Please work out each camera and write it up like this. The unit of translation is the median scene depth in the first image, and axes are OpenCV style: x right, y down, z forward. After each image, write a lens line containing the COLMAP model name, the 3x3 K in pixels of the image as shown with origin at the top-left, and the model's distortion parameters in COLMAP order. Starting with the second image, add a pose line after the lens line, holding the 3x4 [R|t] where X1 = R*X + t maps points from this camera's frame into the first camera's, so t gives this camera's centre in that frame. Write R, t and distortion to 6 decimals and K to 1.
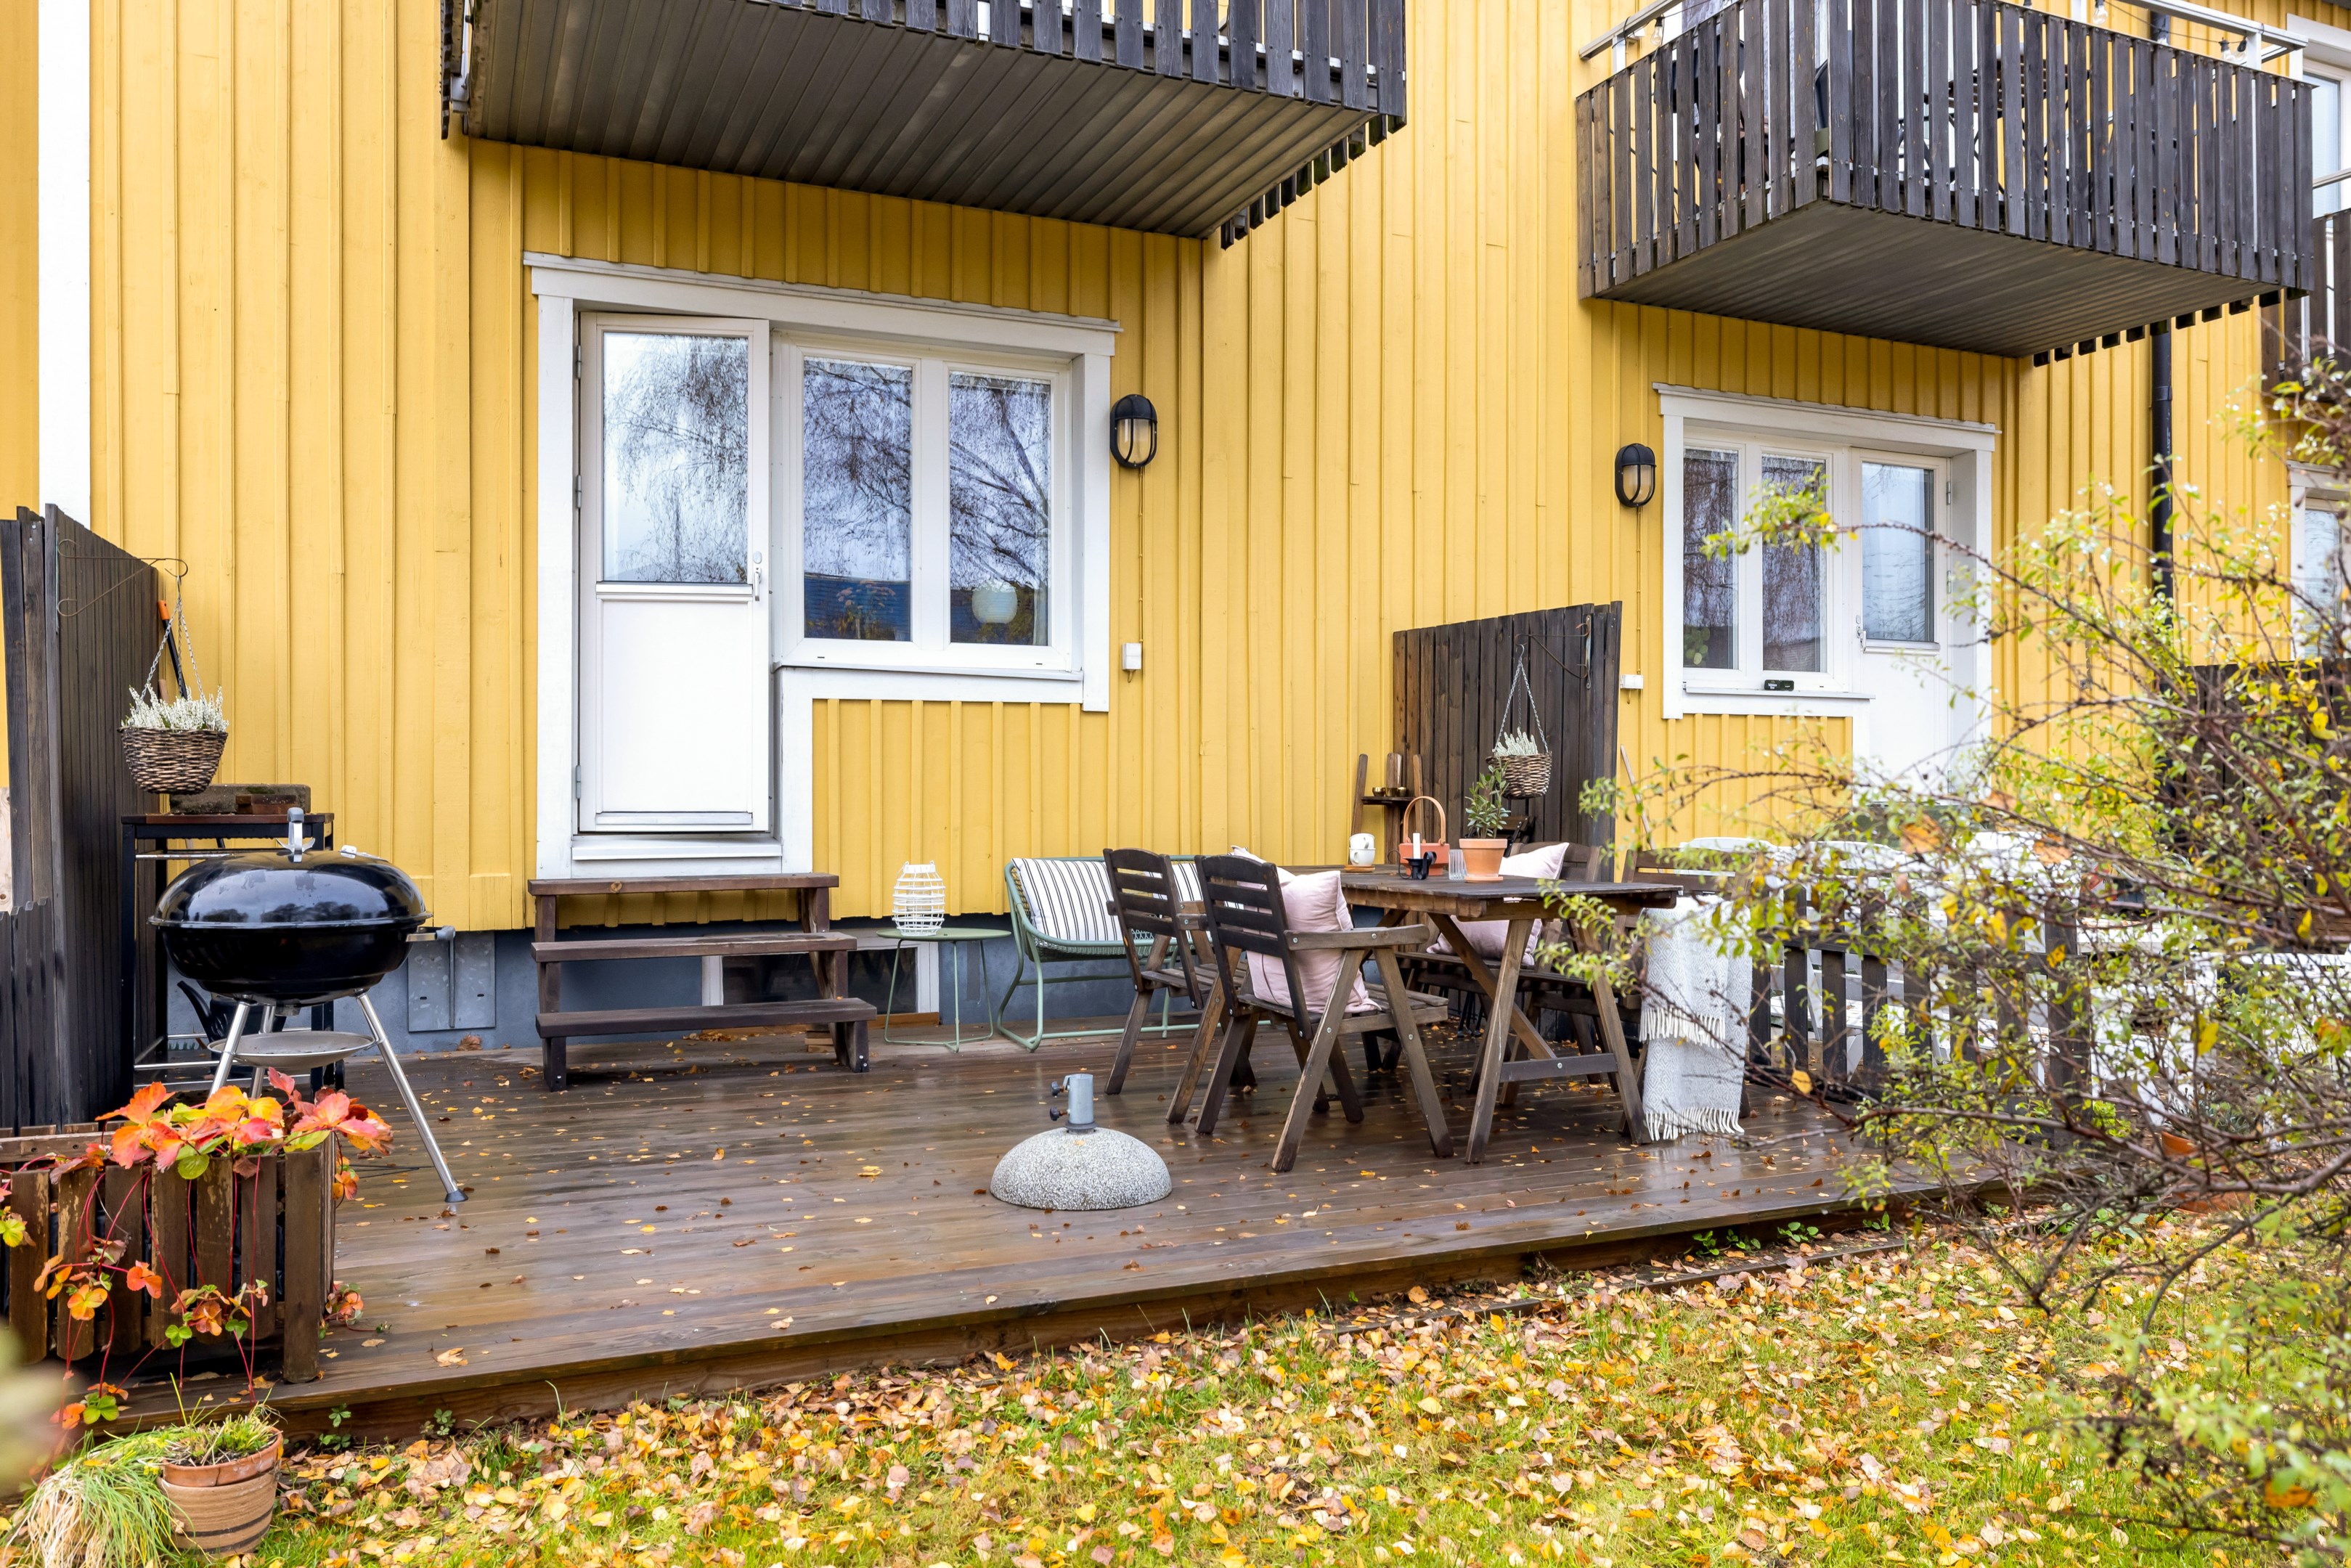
lens RADIAL K [[1685.8, 0, 1155.0], [0, 1685.8, 795.3], [0, 0, 1]] dist [-0.021918, -0.000331]
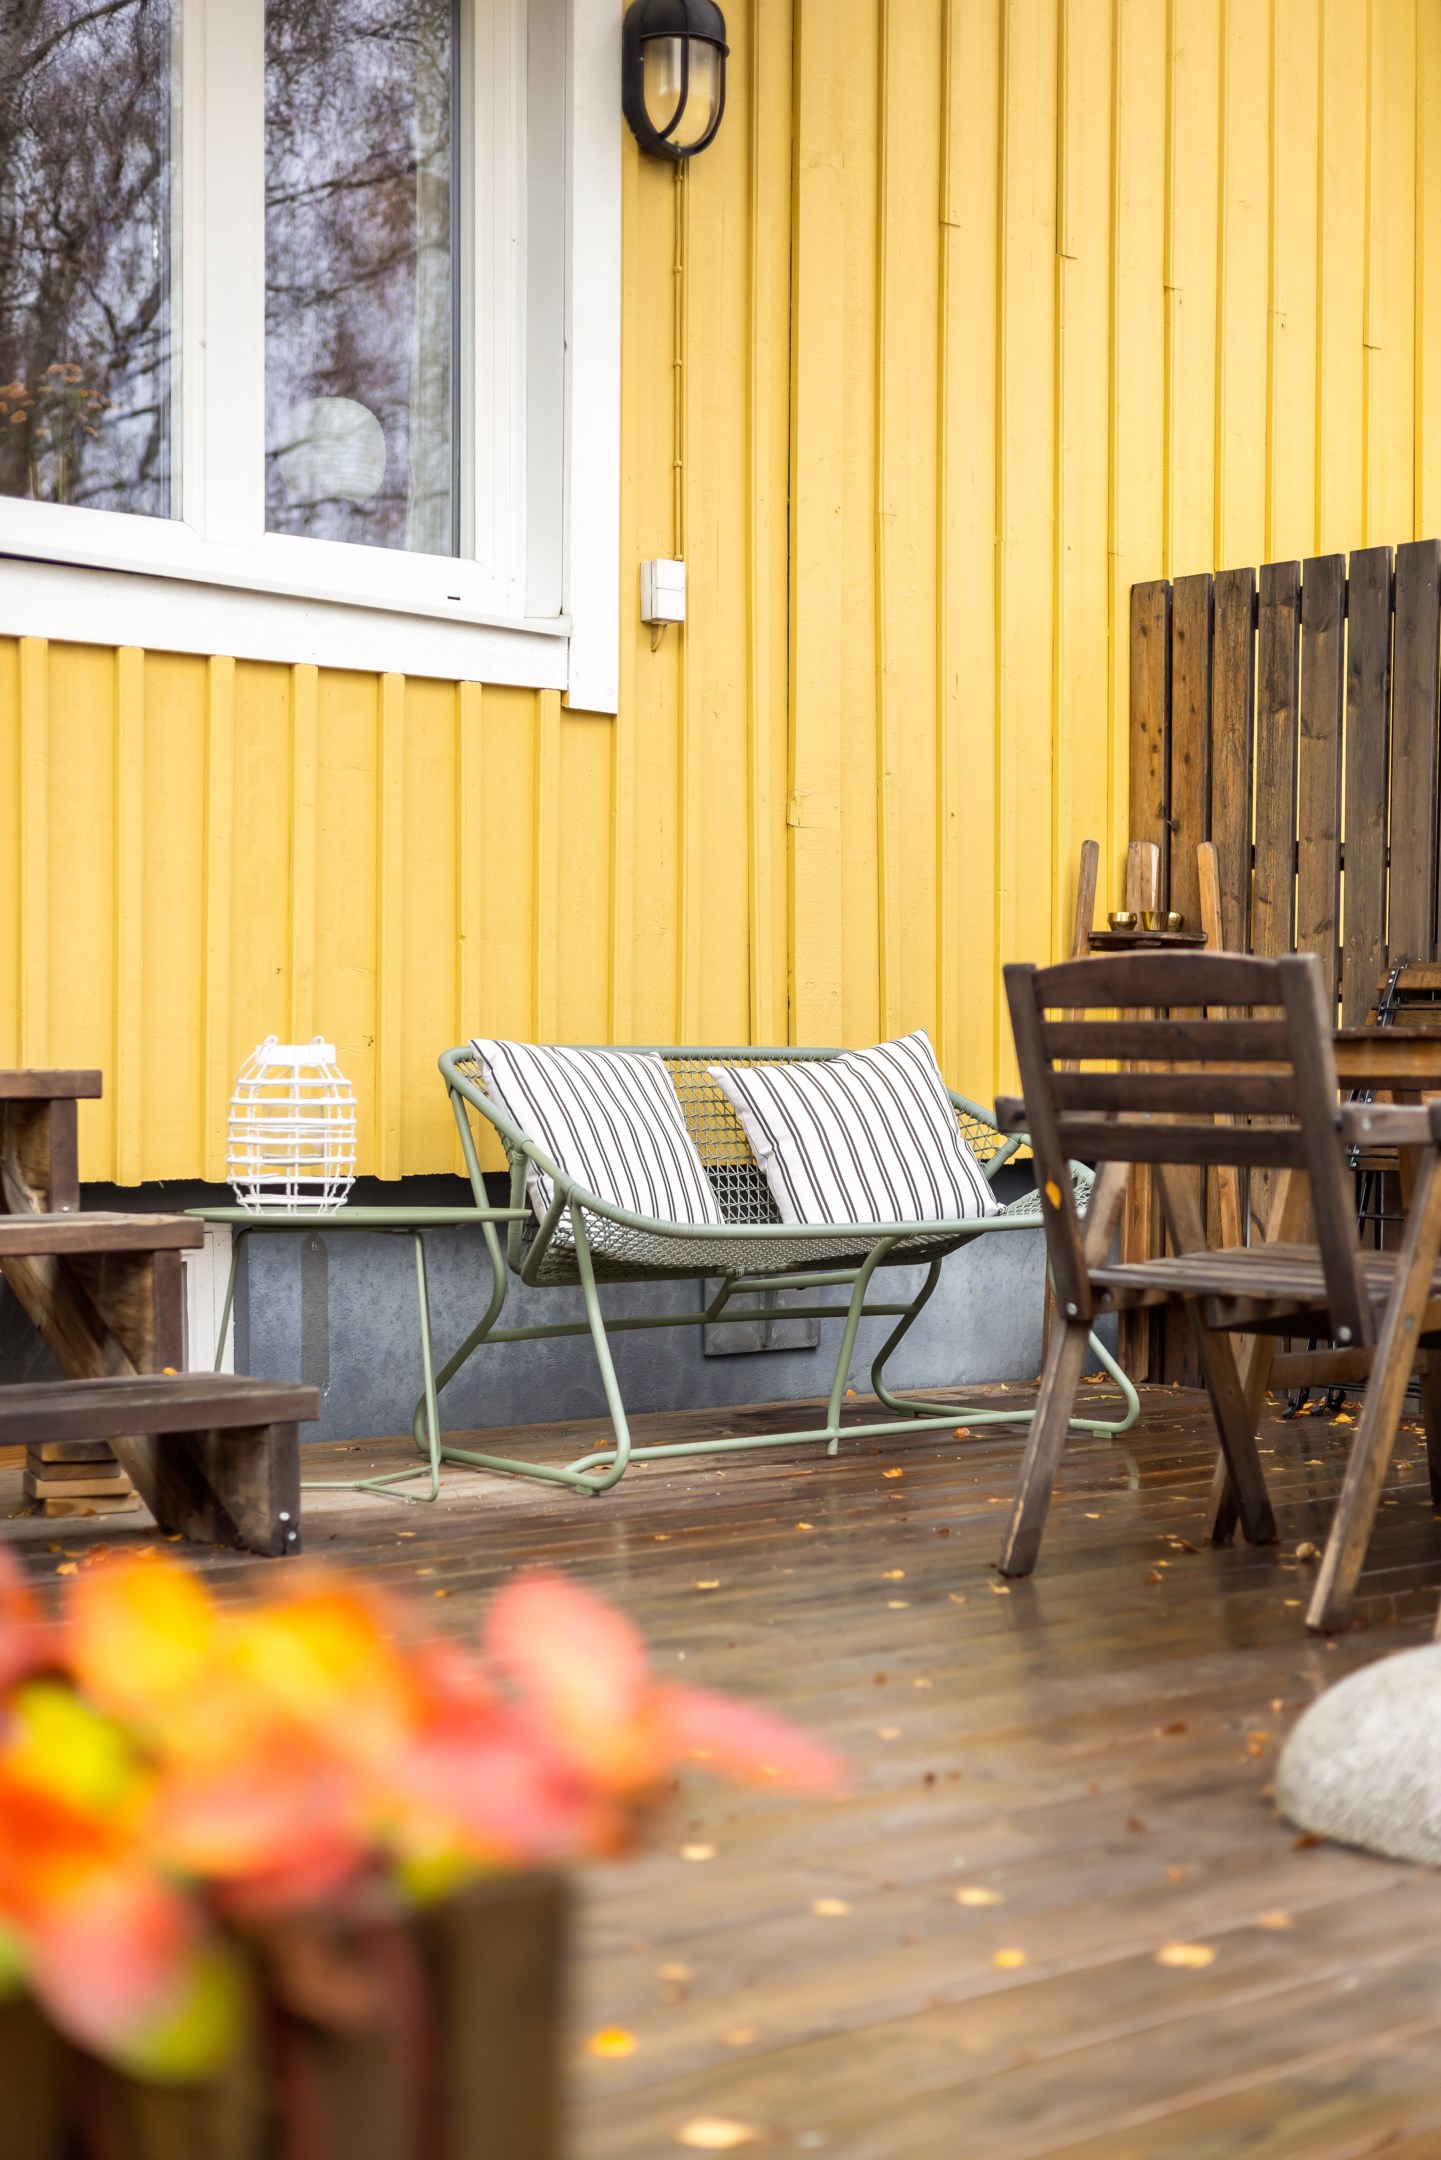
lens RADIAL K [[3026.9, 0, 726.6], [0, 3026.9, 1080.8], [0, 0, 1]] dist [-0.003346, 0.000000]
pose [[0.958073, 0.002929, 0.286509, -0.248294], [-0.002863, 0.999996, -0.000648, 0.050110], [-0.286510, -0.000200, 0.958077, 0.274001]]
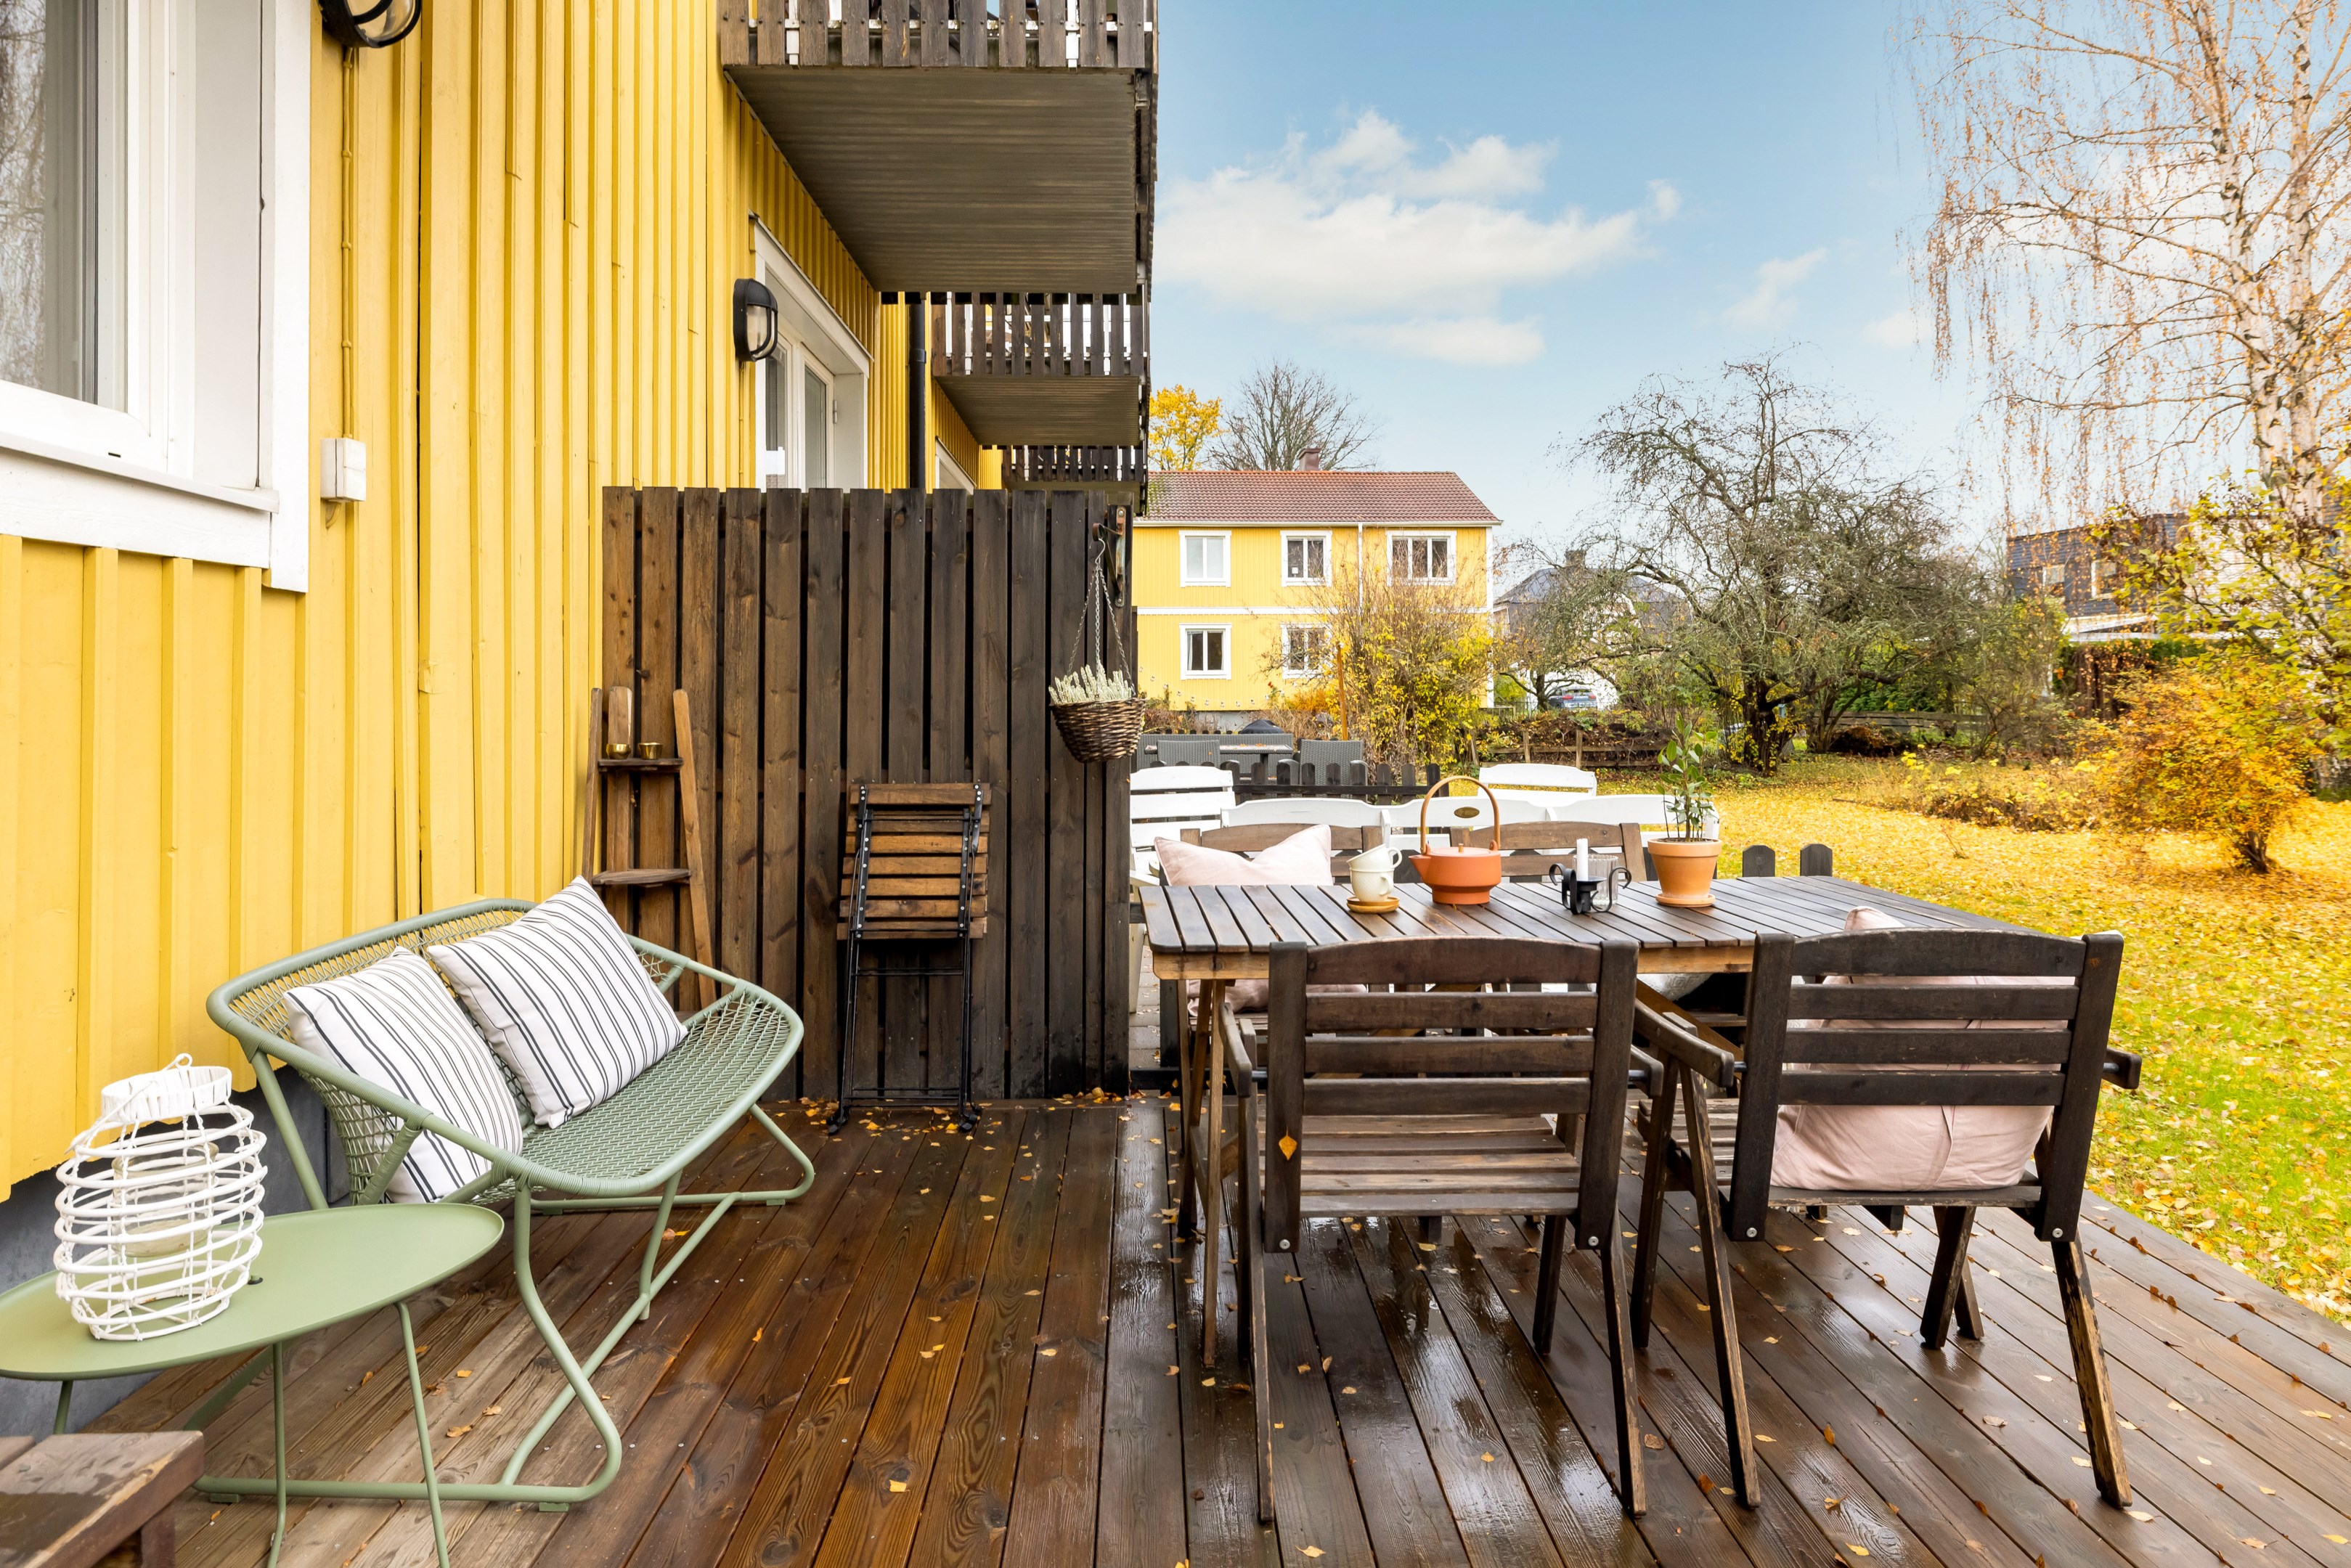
lens RADIAL K [[1415.7, 0, 1192.8], [0, 1415.7, 673.2], [0, 0, 1]] dist [-0.006065, -0.002468]
pose [[0.370317, 0.008517, 0.928866, -0.303438], [0.007900, 0.999893, -0.012317, -0.025956], [-0.928872, 0.011899, 0.370210, 0.738219]]
